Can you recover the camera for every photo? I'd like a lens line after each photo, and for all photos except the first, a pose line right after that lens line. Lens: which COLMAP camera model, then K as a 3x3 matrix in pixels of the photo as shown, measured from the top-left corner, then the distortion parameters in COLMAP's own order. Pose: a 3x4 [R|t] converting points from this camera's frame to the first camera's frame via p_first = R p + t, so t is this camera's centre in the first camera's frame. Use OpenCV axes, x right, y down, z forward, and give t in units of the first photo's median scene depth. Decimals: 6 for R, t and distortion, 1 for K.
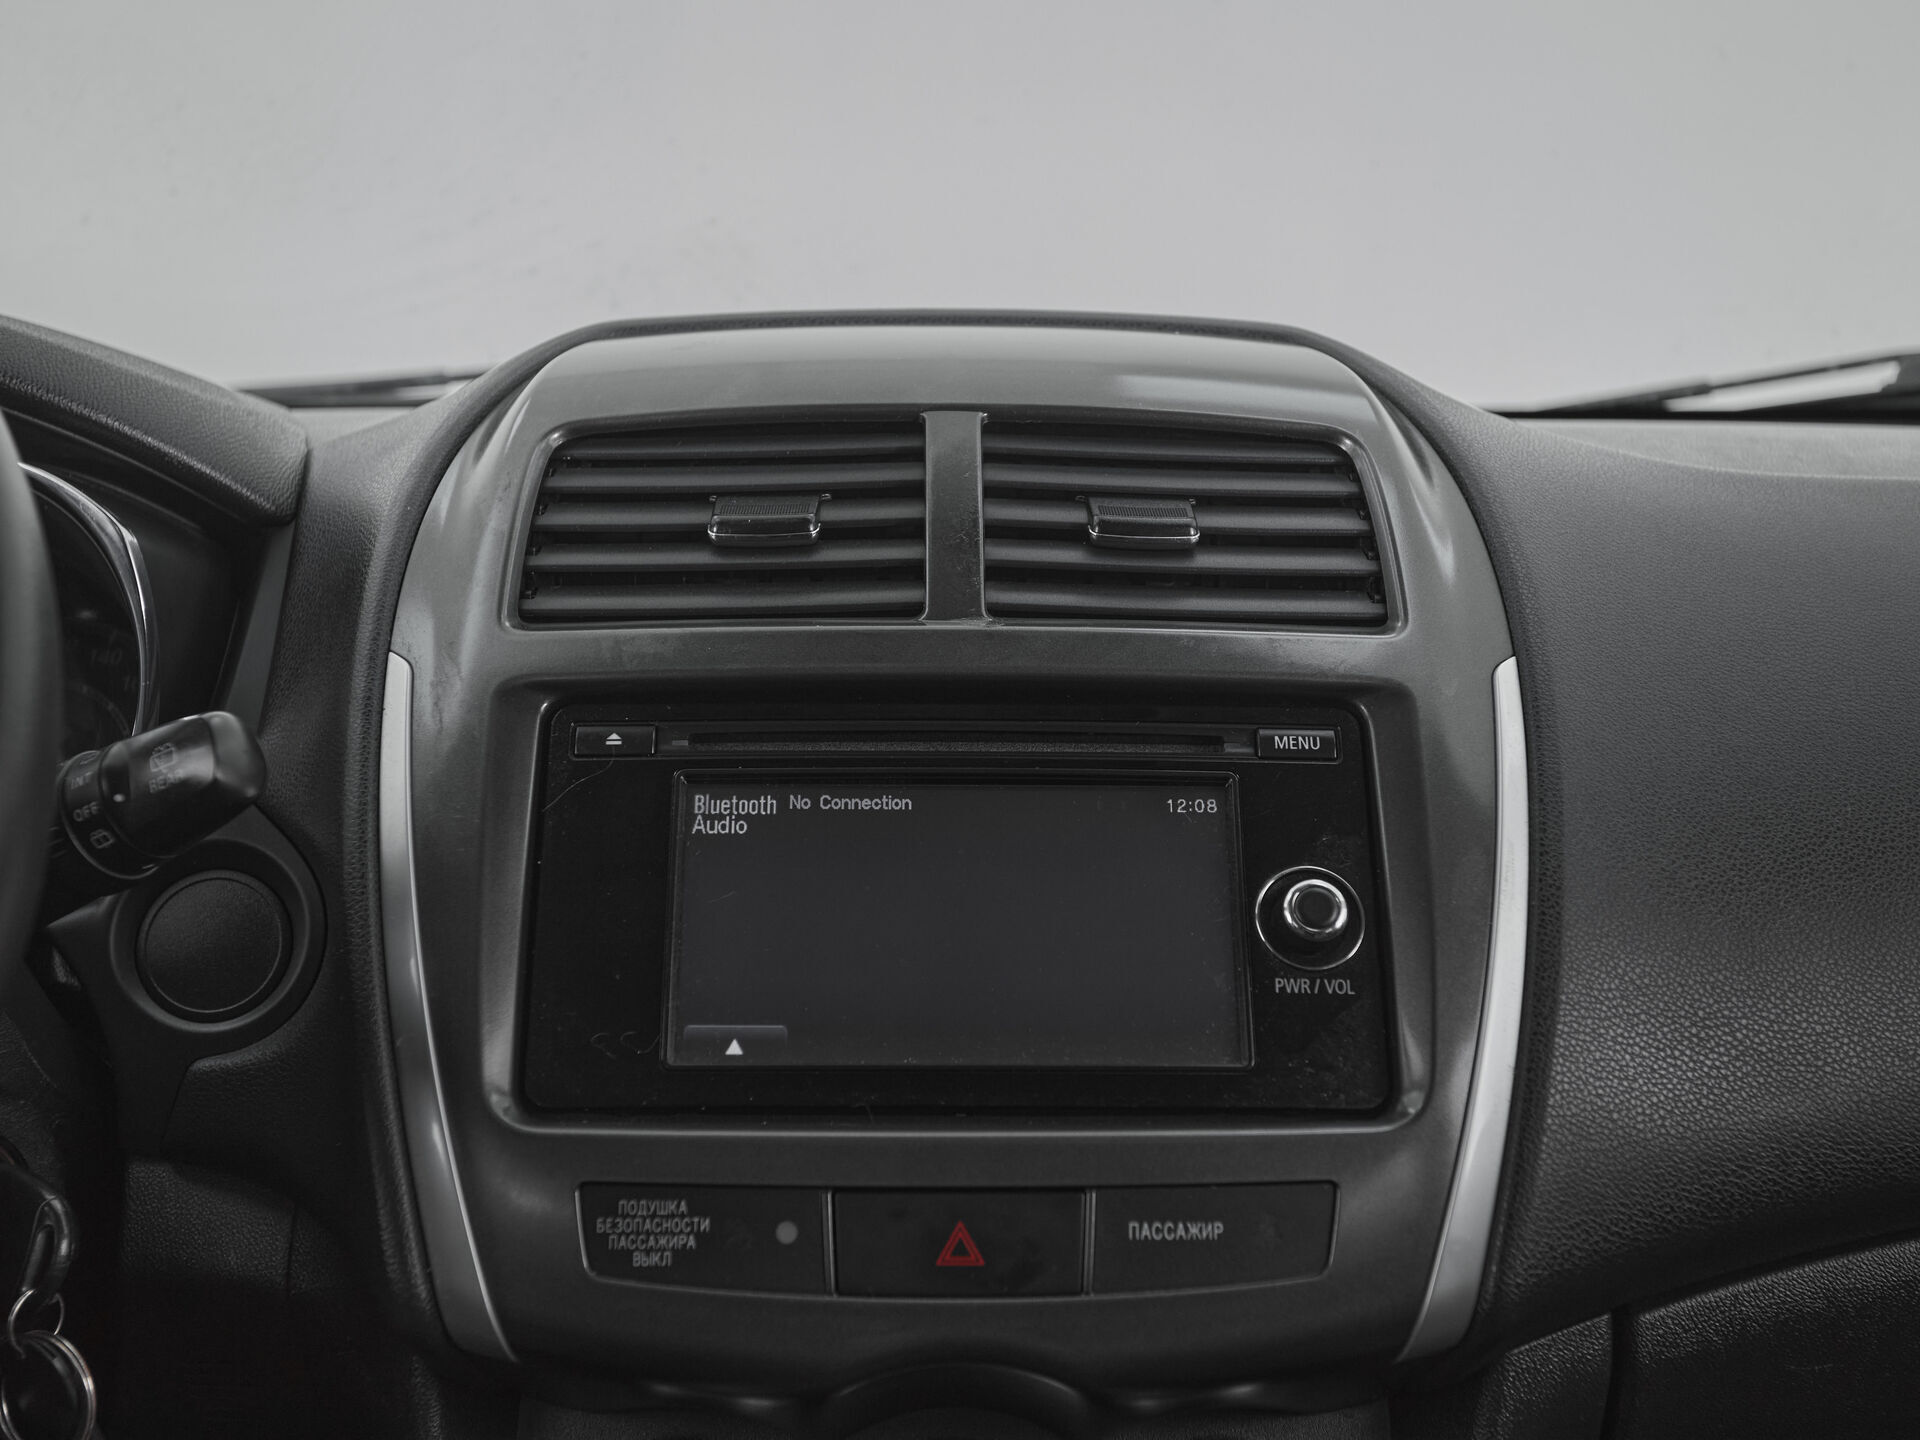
lens RADIAL K [[2418.2, 0, 960.0], [0, 2418.2, 720.0], [0, 0, 1]] dist [0.122043, -0.824613]
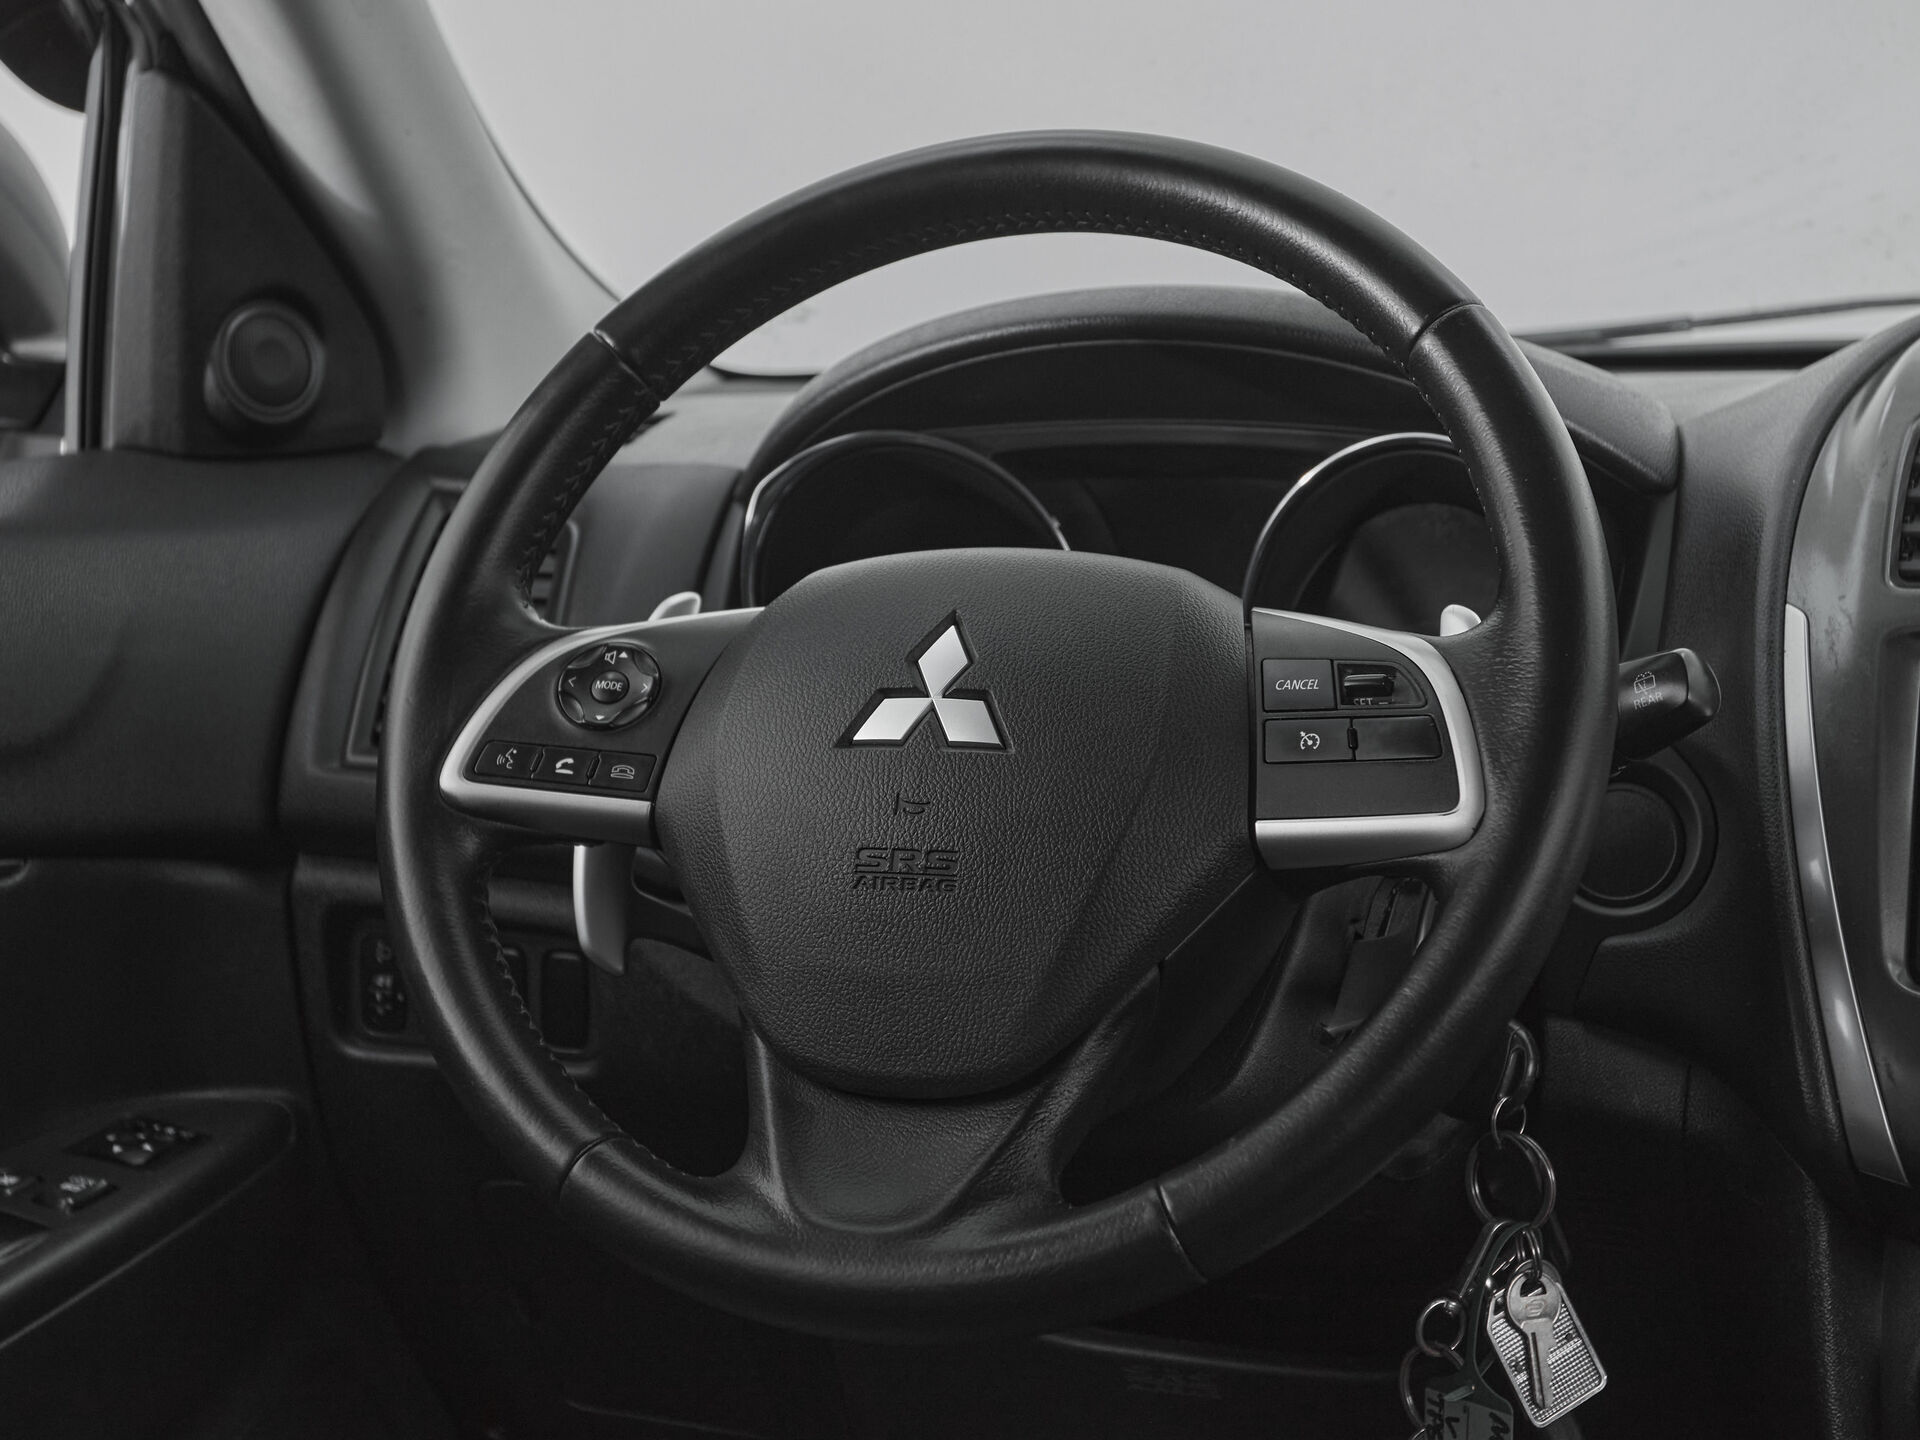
lens RADIAL K [[3074.5, 0, 960.0], [0, 3074.5, 720.0], [0, 0, 1]] dist [0.198297, -0.866801]
pose [[0.938791, 0.032729, -0.342928, -0.091819], [-0.027423, 0.999418, 0.020313, 0.009688], [0.343393, -0.009666, 0.939142, -0.595881]]
